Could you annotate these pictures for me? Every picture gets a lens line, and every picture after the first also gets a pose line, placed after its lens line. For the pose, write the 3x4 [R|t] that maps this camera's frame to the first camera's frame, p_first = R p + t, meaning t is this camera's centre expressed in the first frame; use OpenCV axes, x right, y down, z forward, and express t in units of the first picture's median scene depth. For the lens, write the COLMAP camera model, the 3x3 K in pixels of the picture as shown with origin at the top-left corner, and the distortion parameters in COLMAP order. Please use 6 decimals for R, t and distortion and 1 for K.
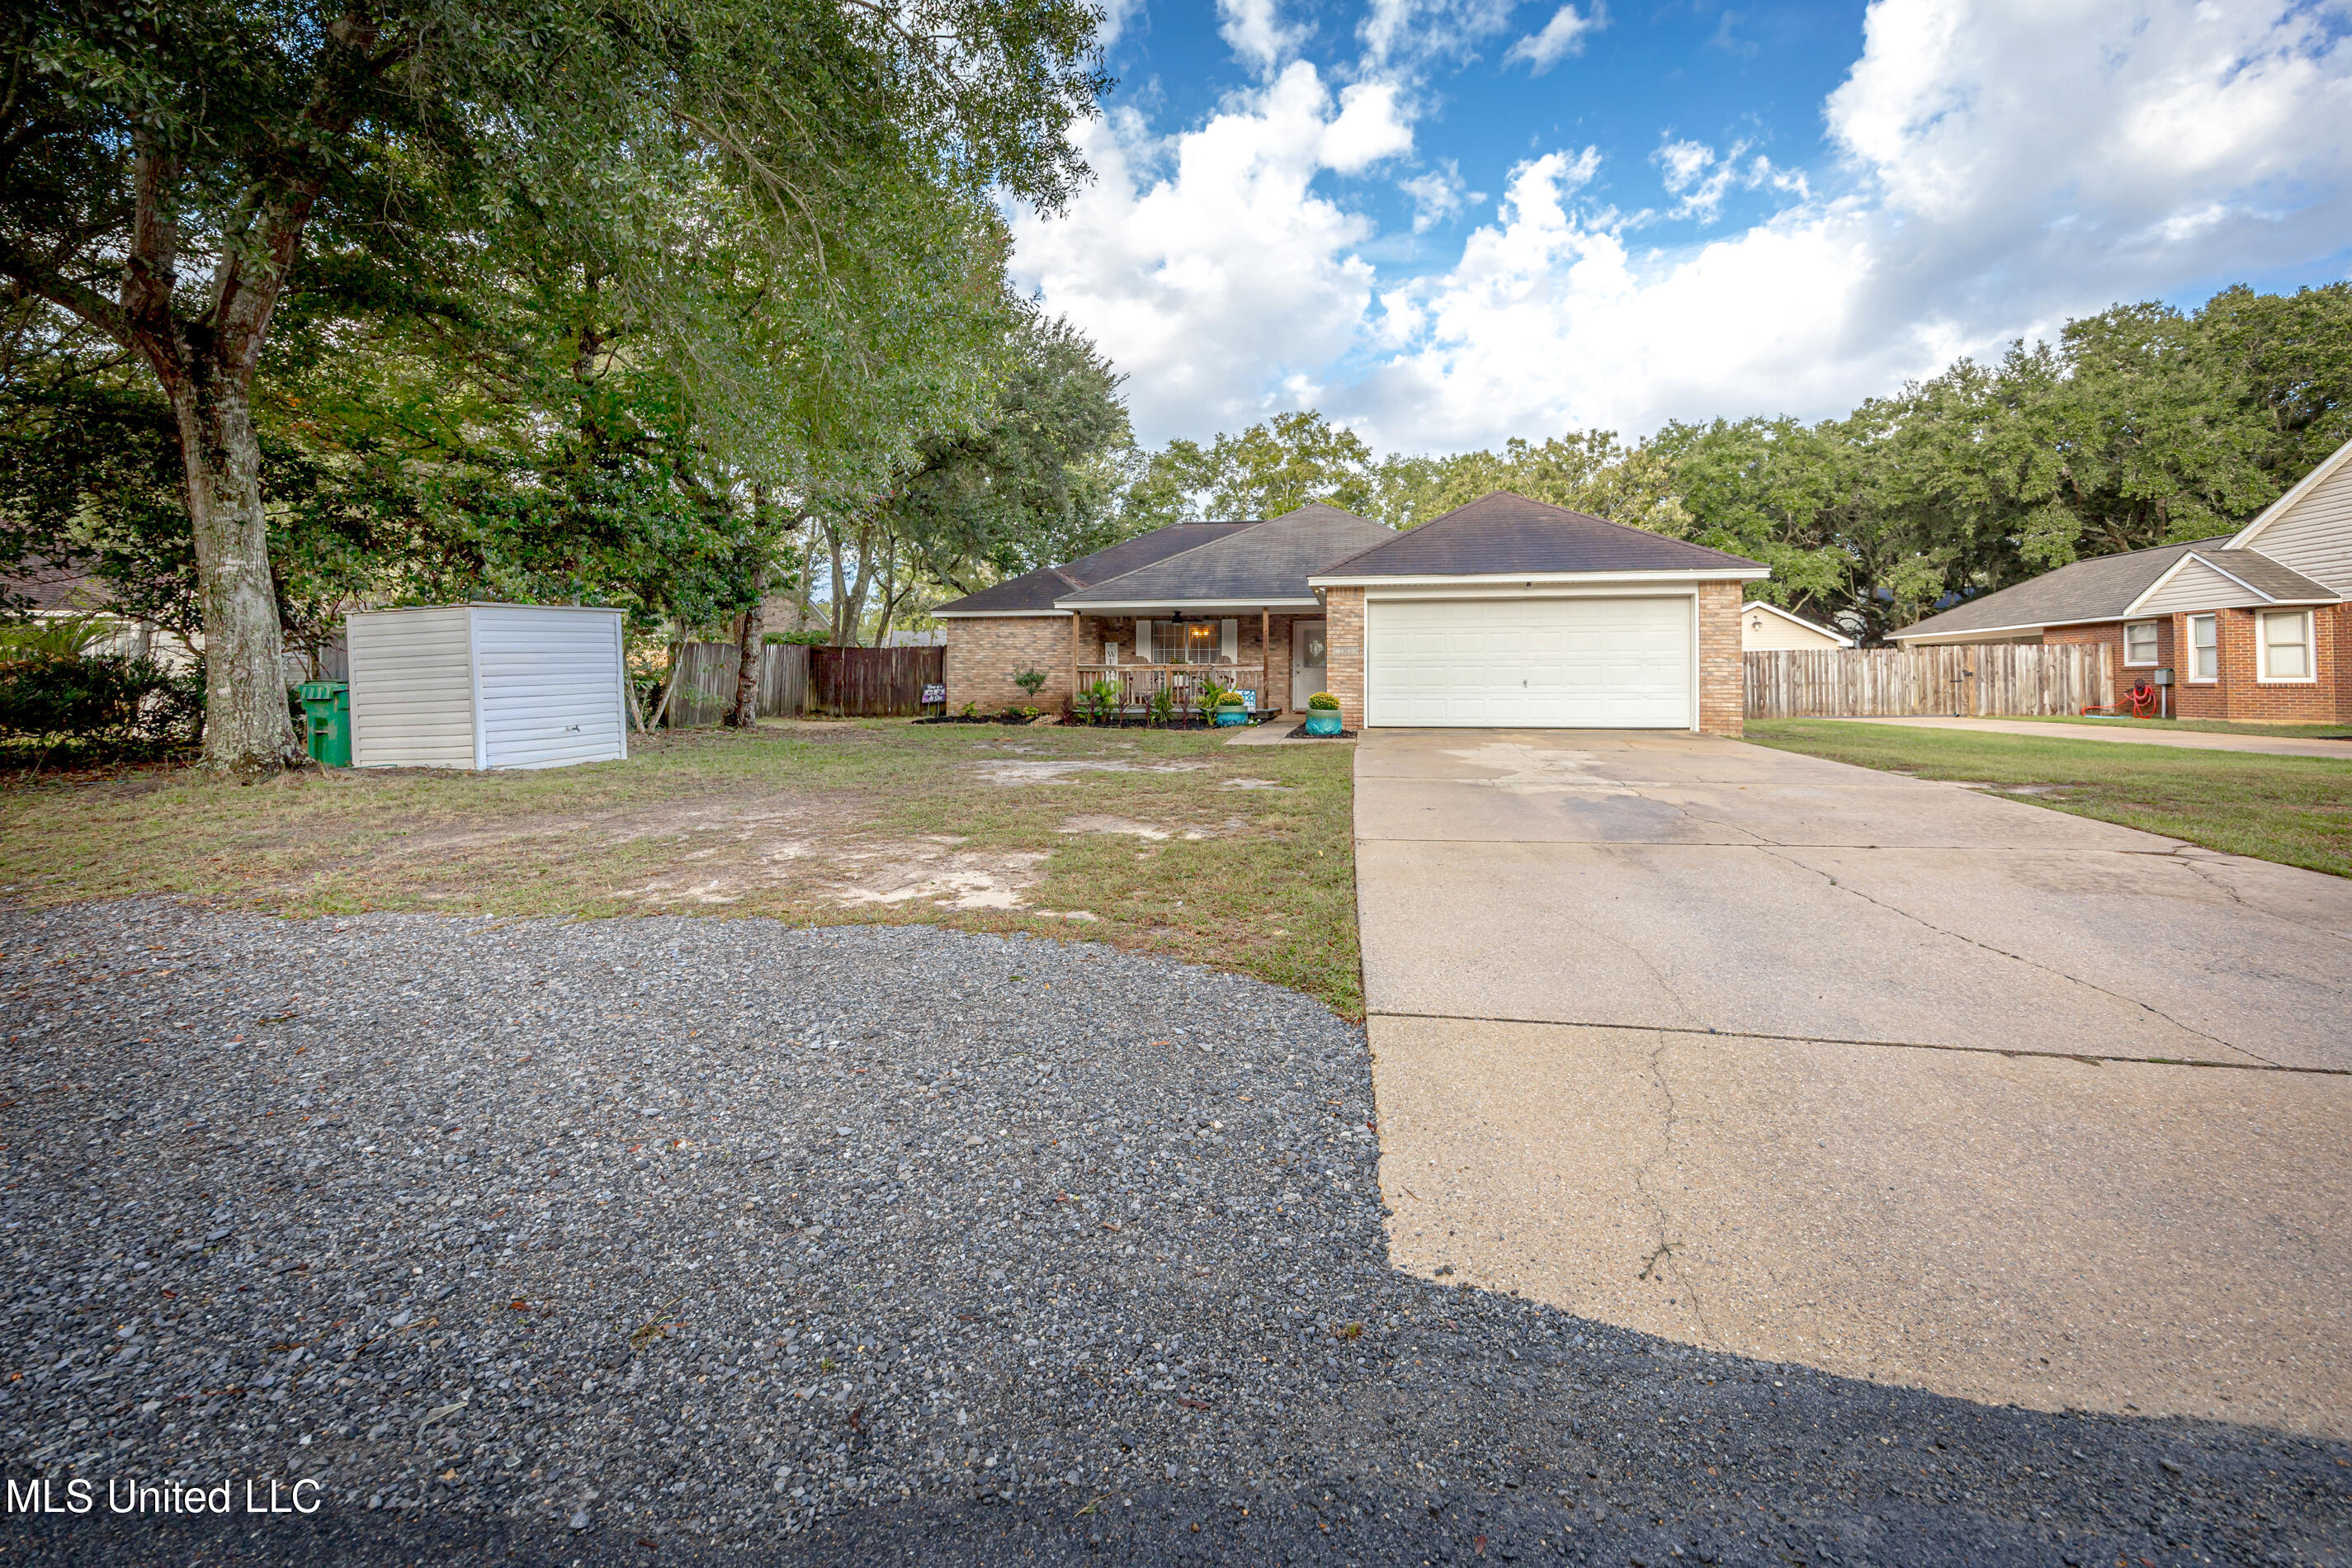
lens RADIAL K [[986.4, 0, 1179.7], [0, 986.4, 635.0], [0, 0, 1]] dist [0.000416, -0.000340]
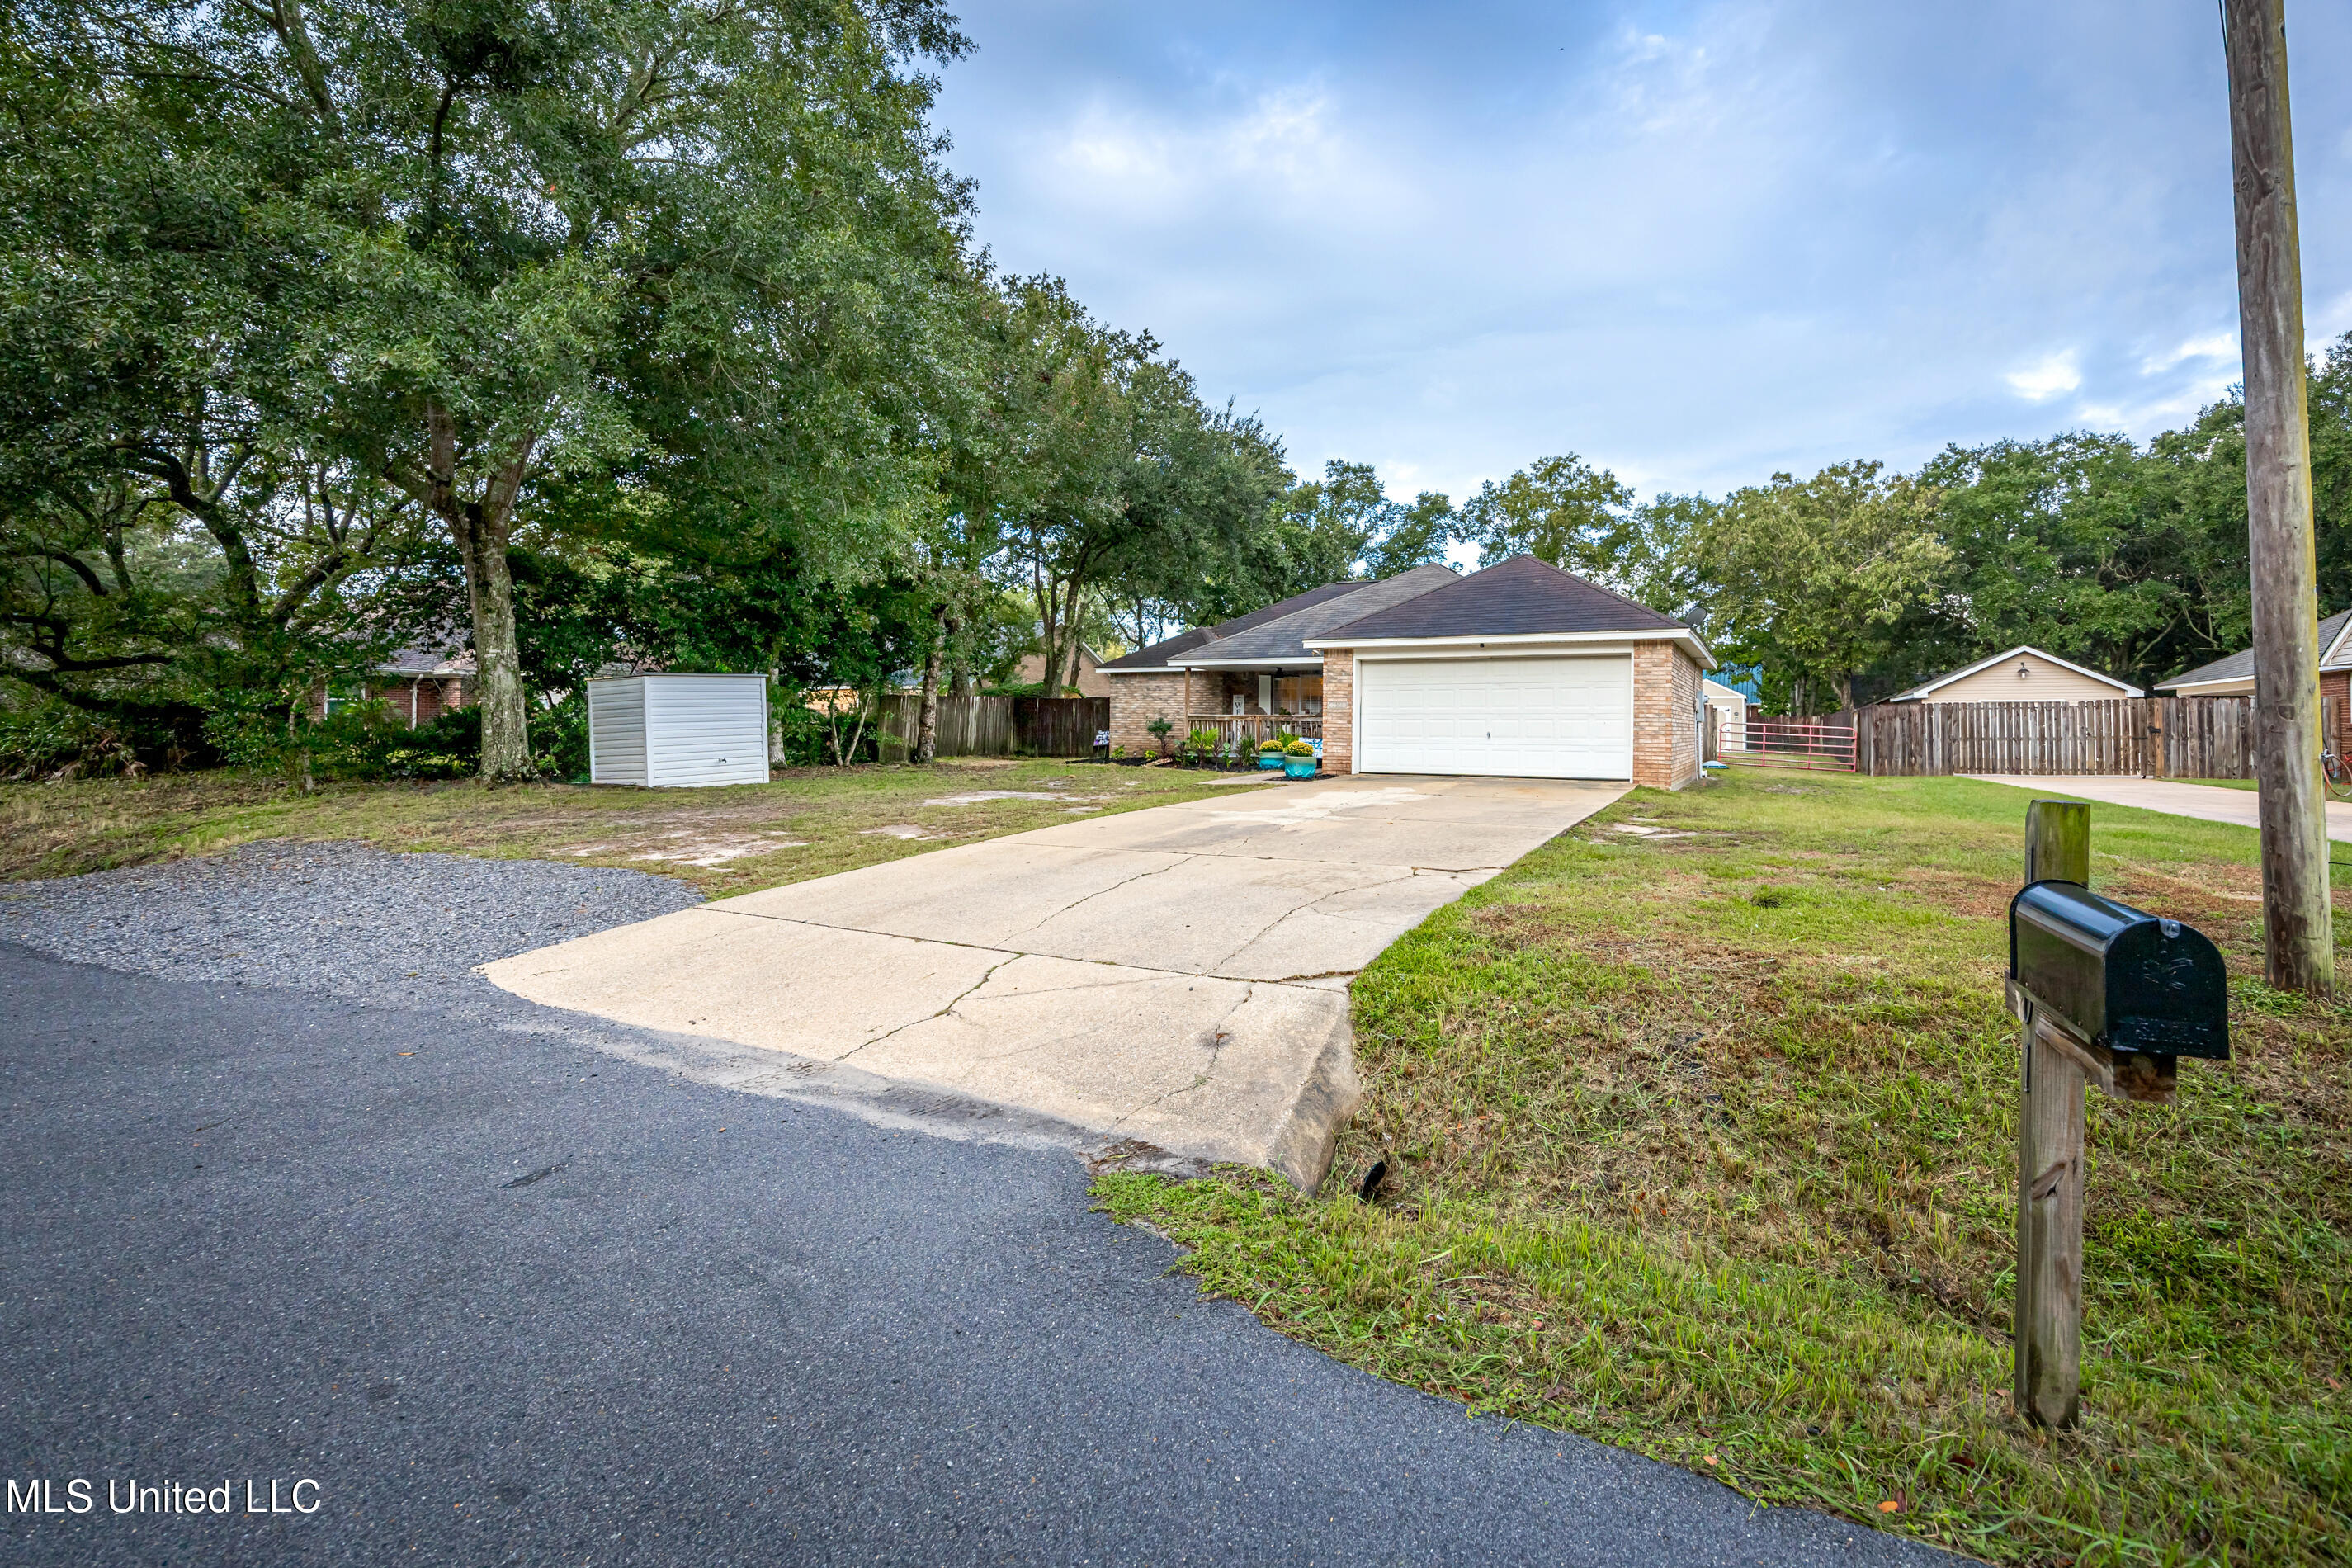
lens RADIAL K [[986.4, 0, 1301.0], [0, 986.4, 709.4], [0, 0, 1]] dist [0.000416, -0.000340]
pose [[0.966692, 0.003720, -0.255915, 0.230173], [0.004798, 0.999455, 0.032651, -0.009382], [0.255897, -0.032791, 0.966148, -0.071021]]
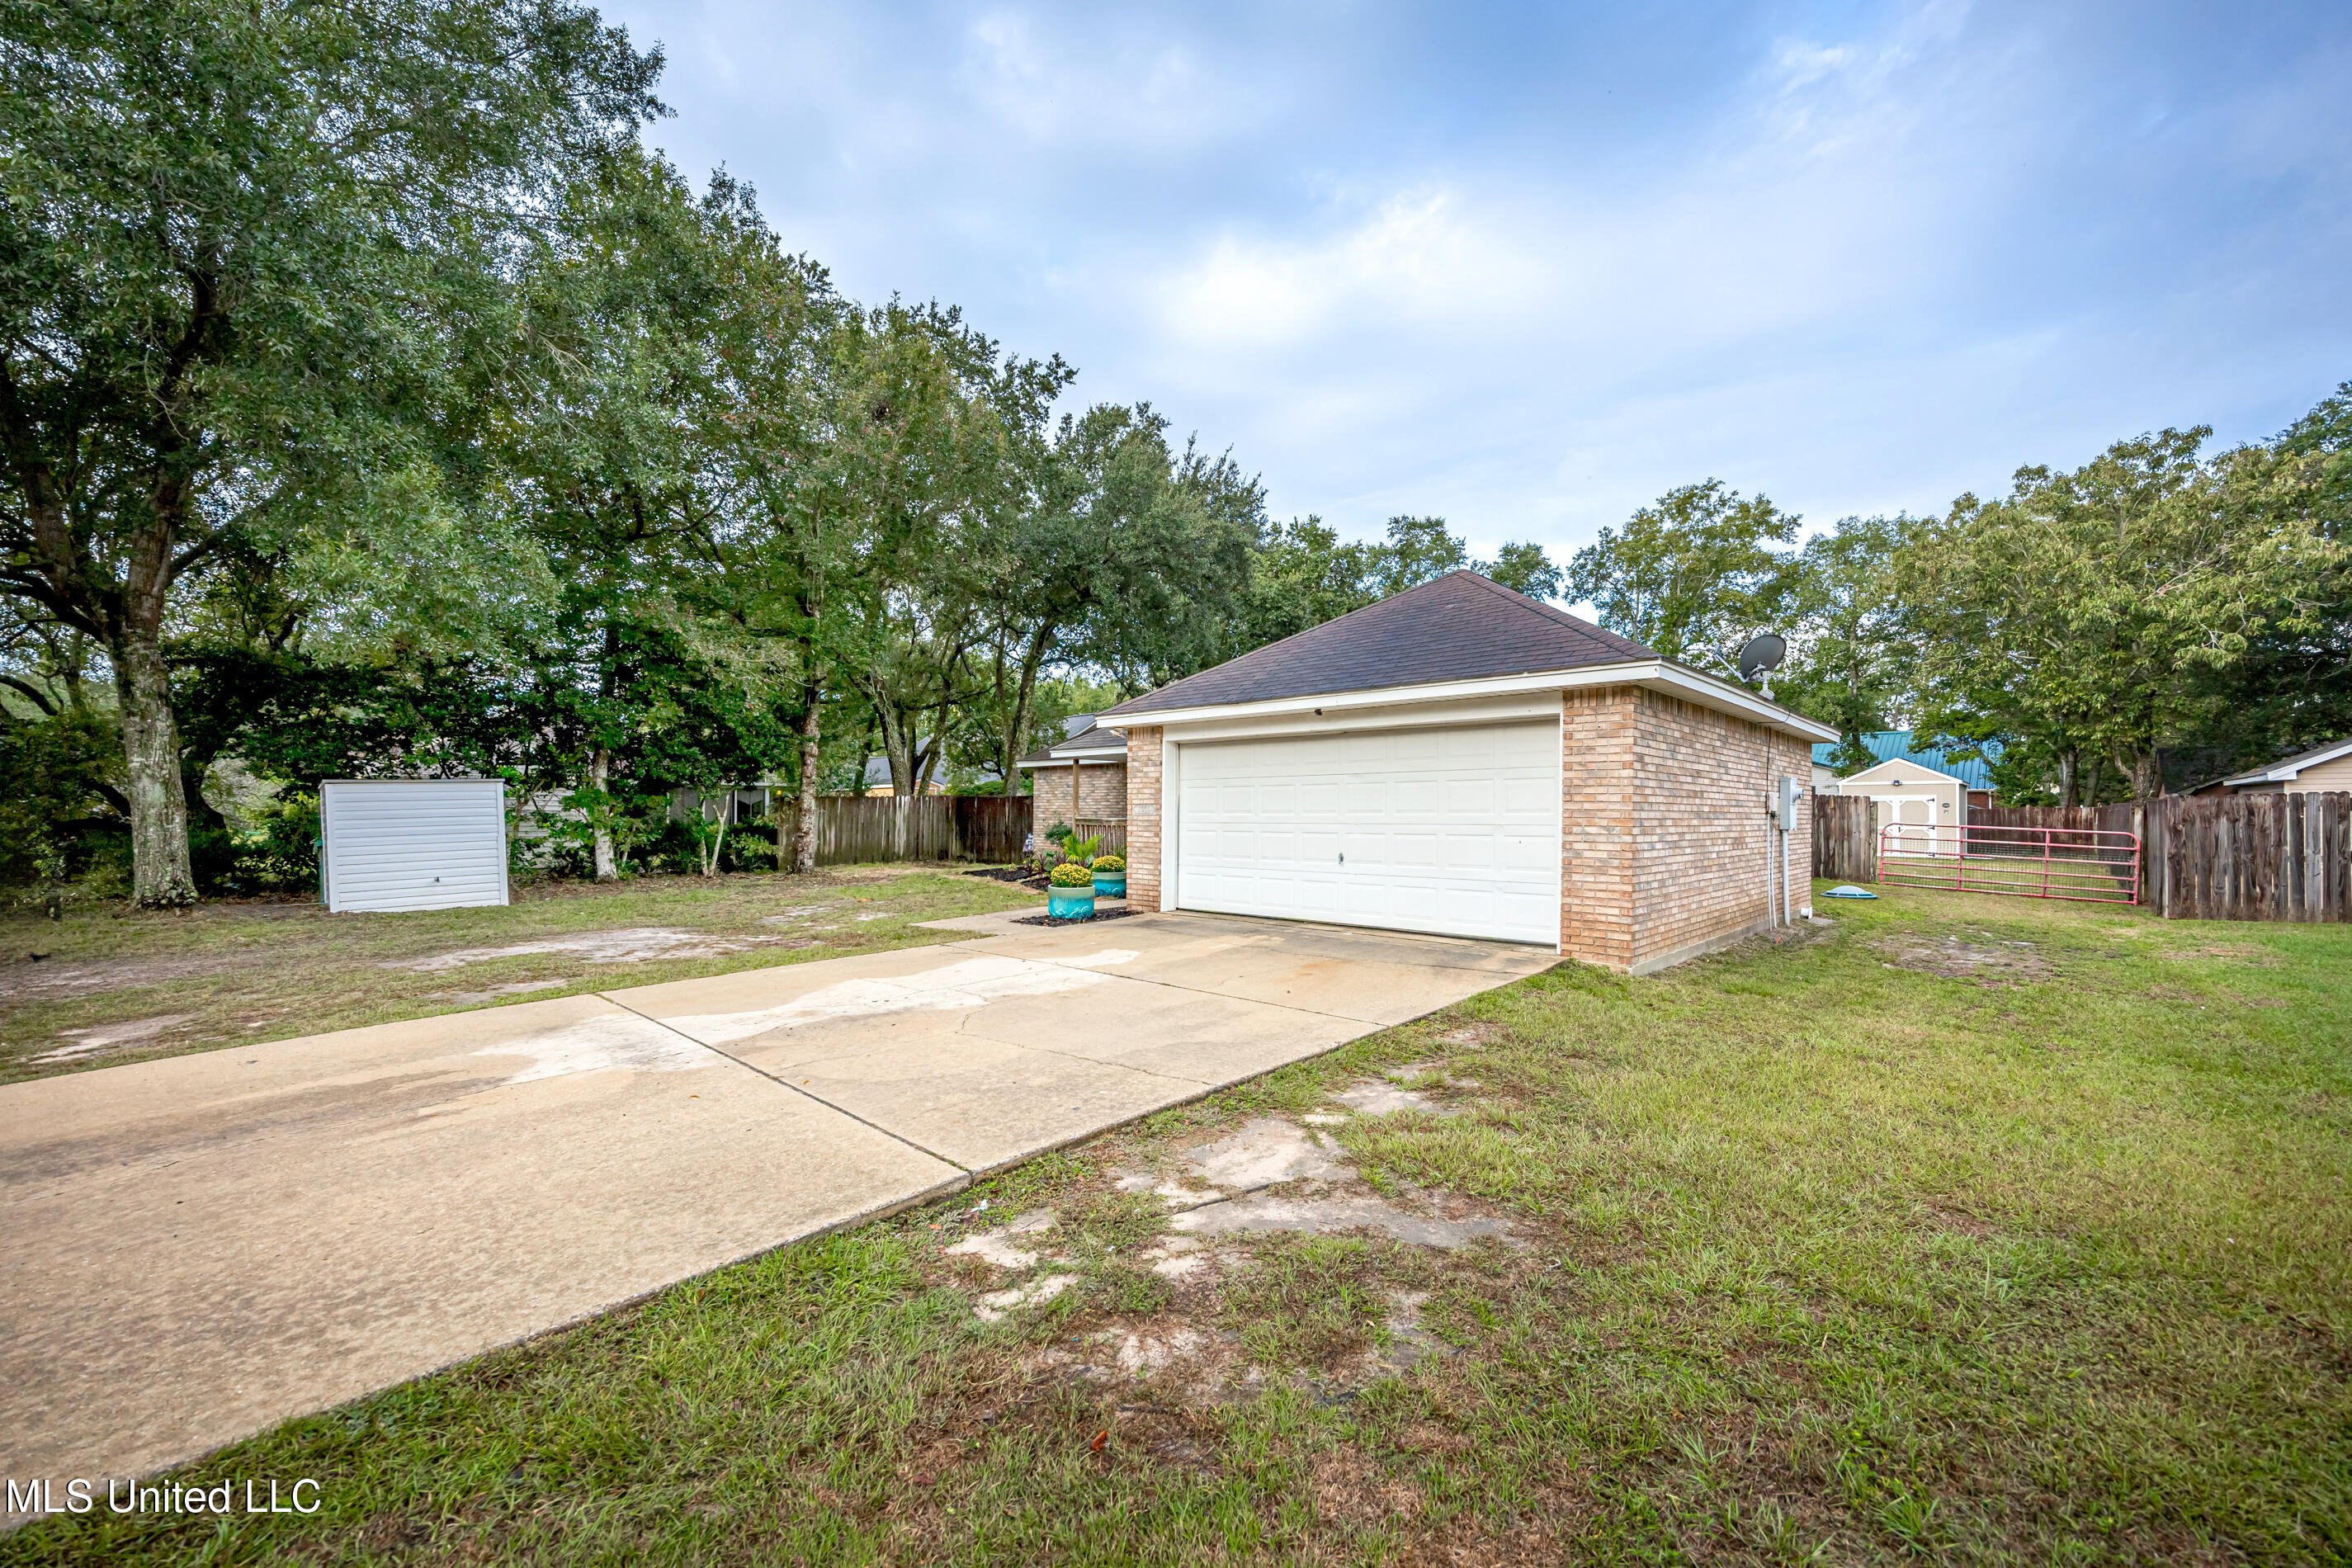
lens RADIAL K [[926.7, 0, 1166.2], [0, 926.7, 822.2], [0, 0, 1]] dist [0.000327, -0.000883]
pose [[0.838070, 0.008319, -0.545499, 0.320662], [0.024853, 0.998264, 0.053406, -0.007059], [0.544996, -0.058315, 0.836408, 0.211682]]
